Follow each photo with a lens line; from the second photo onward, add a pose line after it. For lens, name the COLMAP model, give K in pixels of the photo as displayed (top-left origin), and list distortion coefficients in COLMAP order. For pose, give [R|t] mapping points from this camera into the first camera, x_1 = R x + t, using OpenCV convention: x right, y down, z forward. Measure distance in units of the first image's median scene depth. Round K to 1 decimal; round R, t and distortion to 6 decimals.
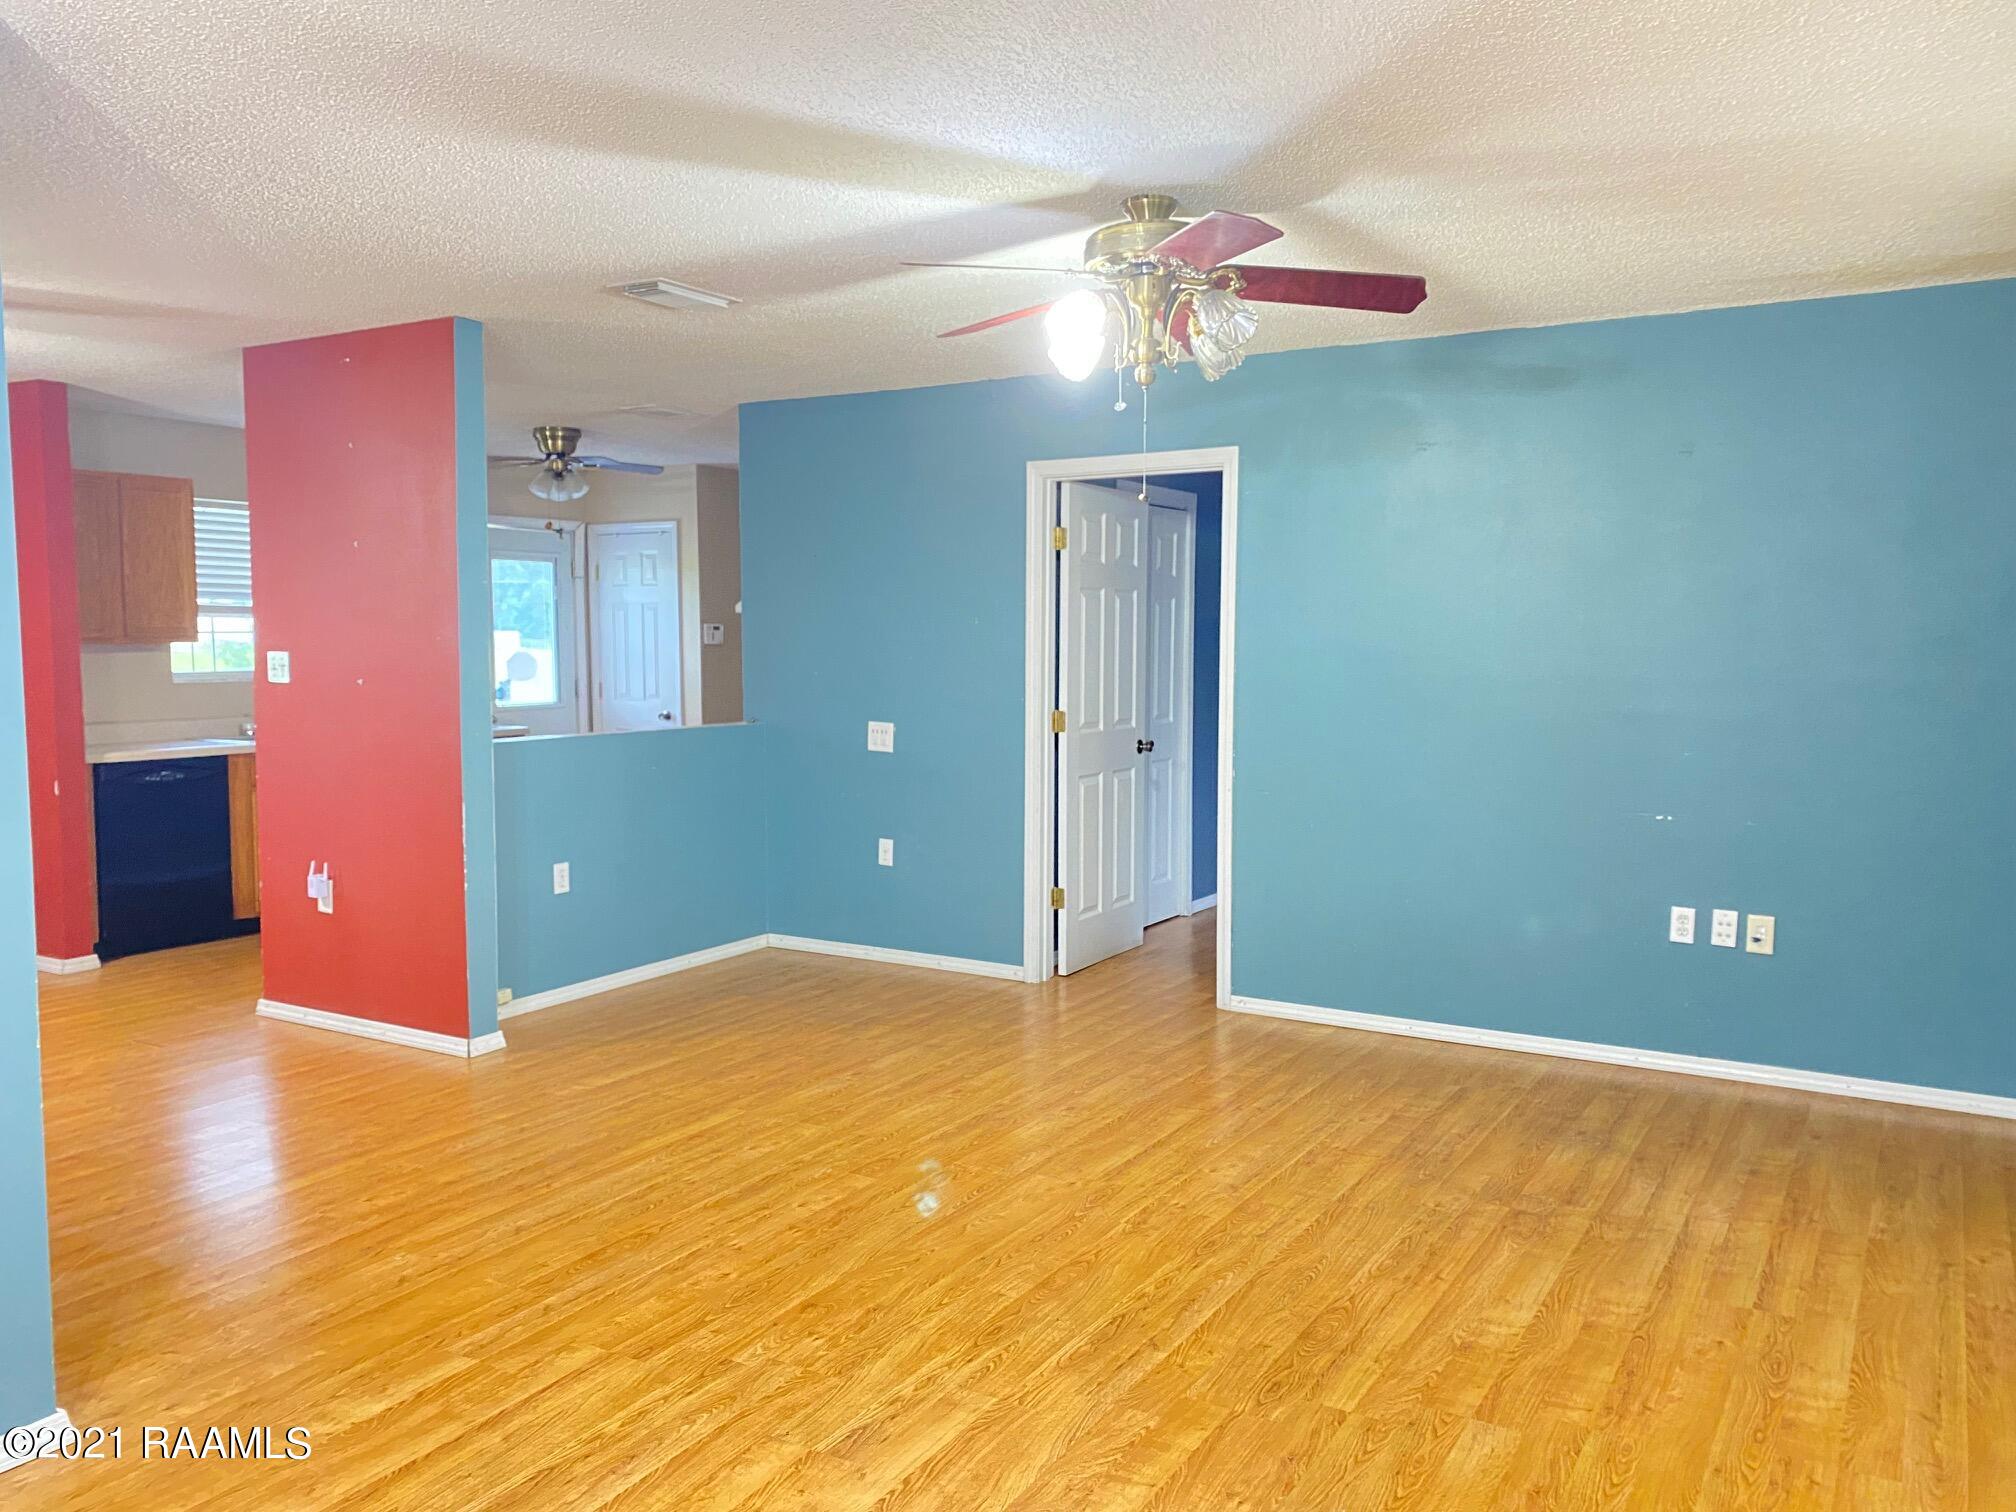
lens RADIAL K [[1541.0, 0, 1008.0], [0, 1541.0, 756.0], [0, 0, 1]] dist [0.006898, 0.002550]
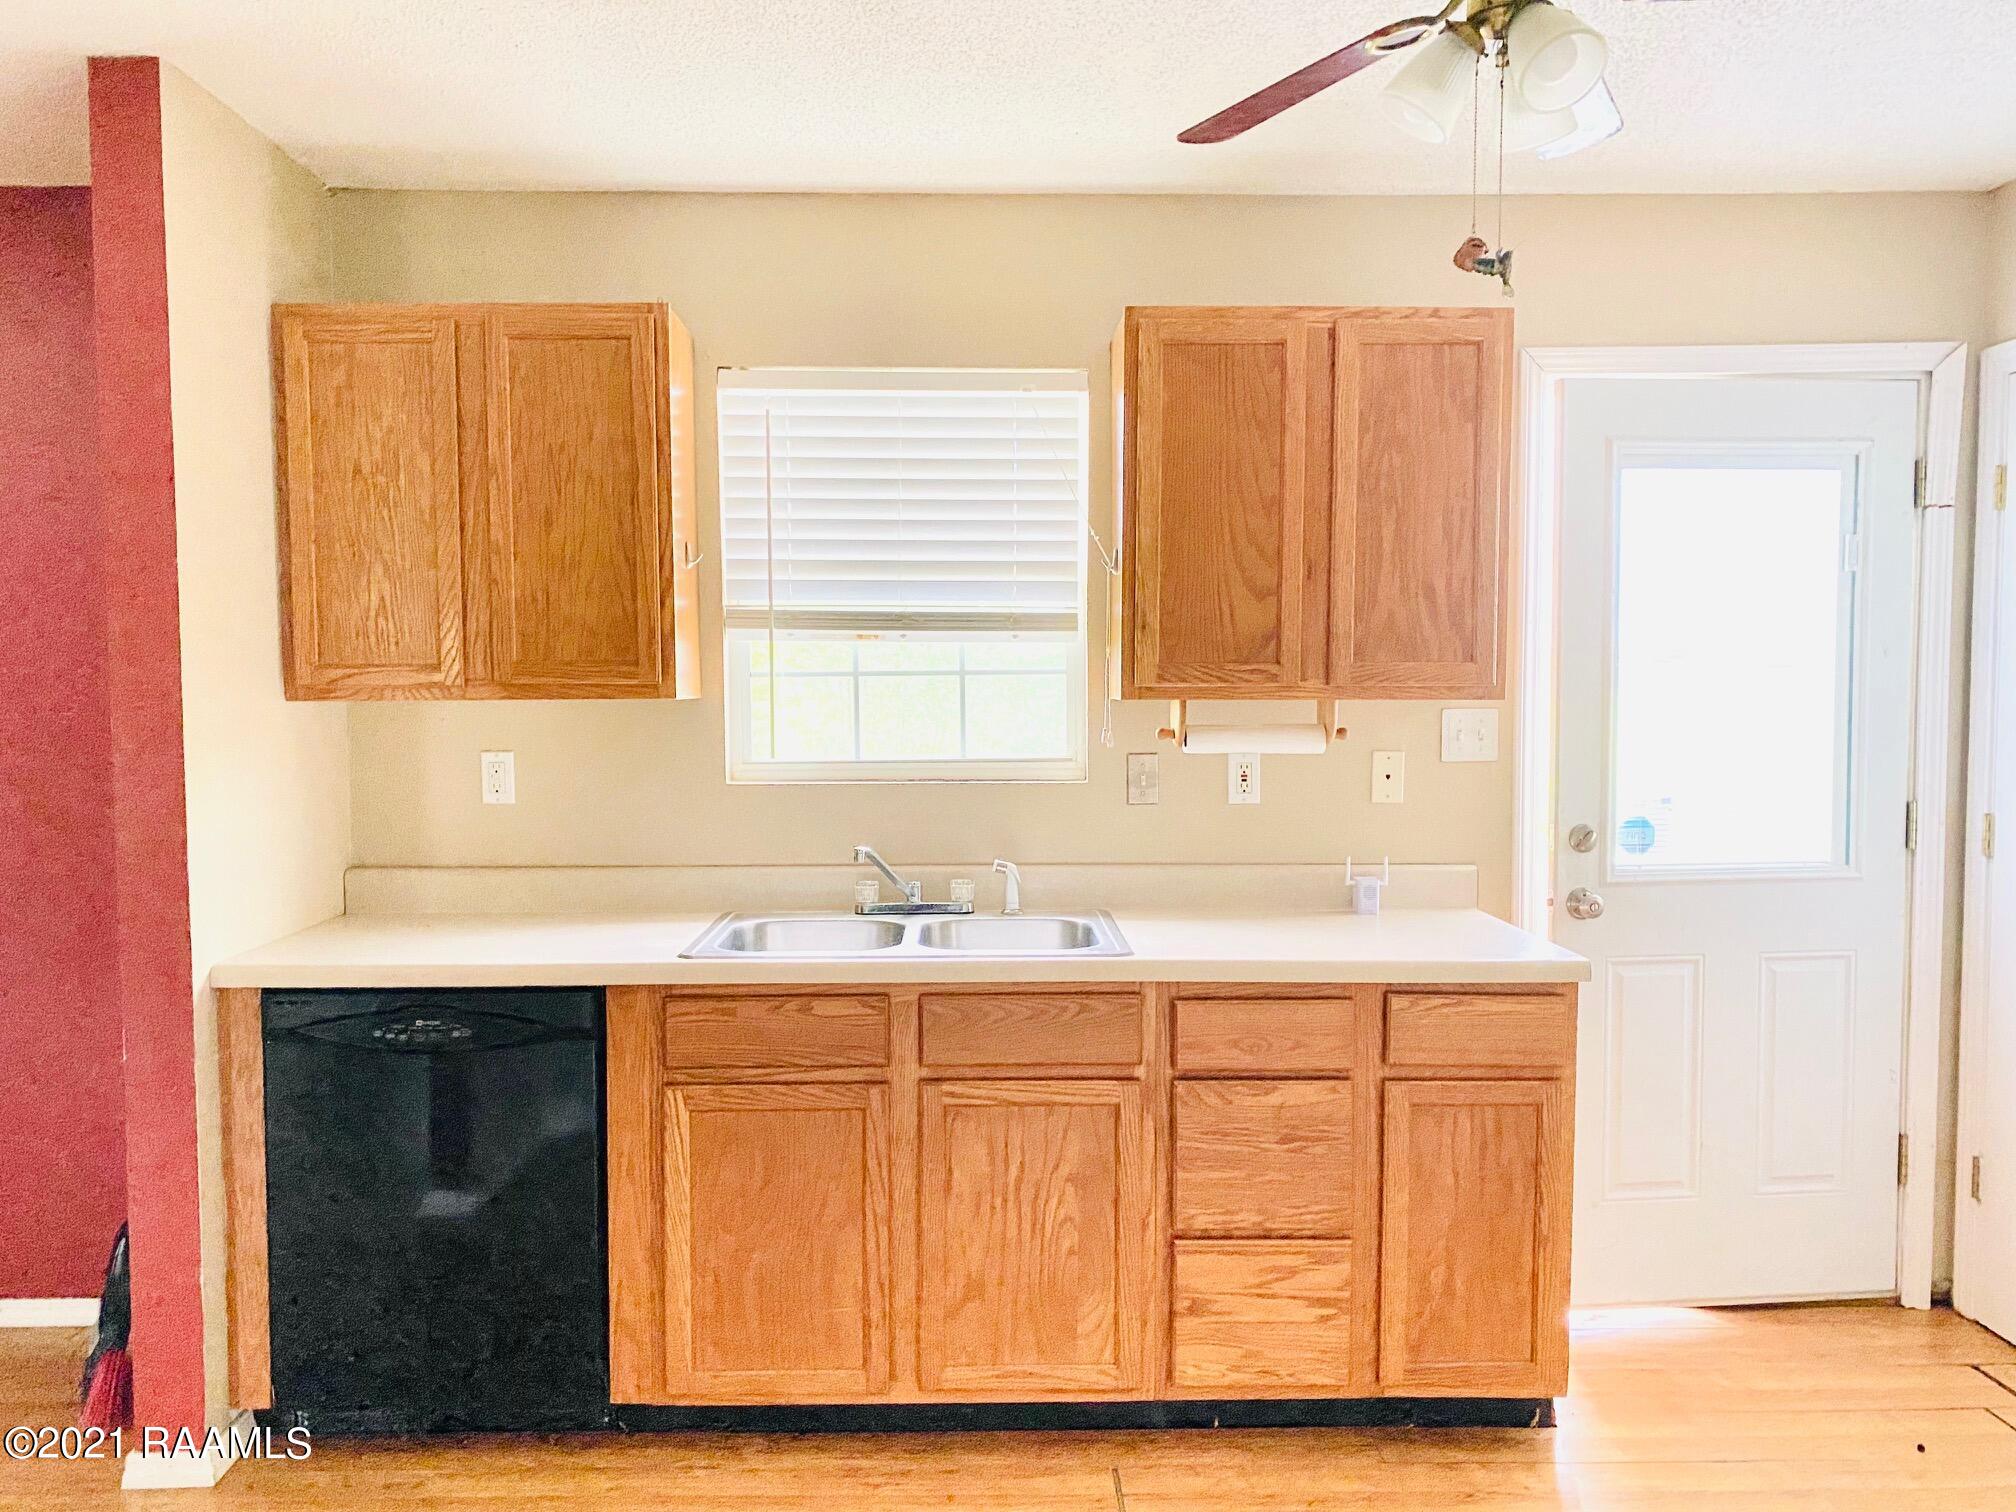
lens RADIAL K [[1541.0, 0, 1008.0], [0, 1541.0, 756.0], [0, 0, 1]] dist [0.006898, 0.002550]
pose [[0.521115, 0.045131, -0.852292, -0.123055], [-0.062938, 0.997914, 0.014360, -0.070709], [0.851163, 0.046158, 0.522869, 0.878393]]
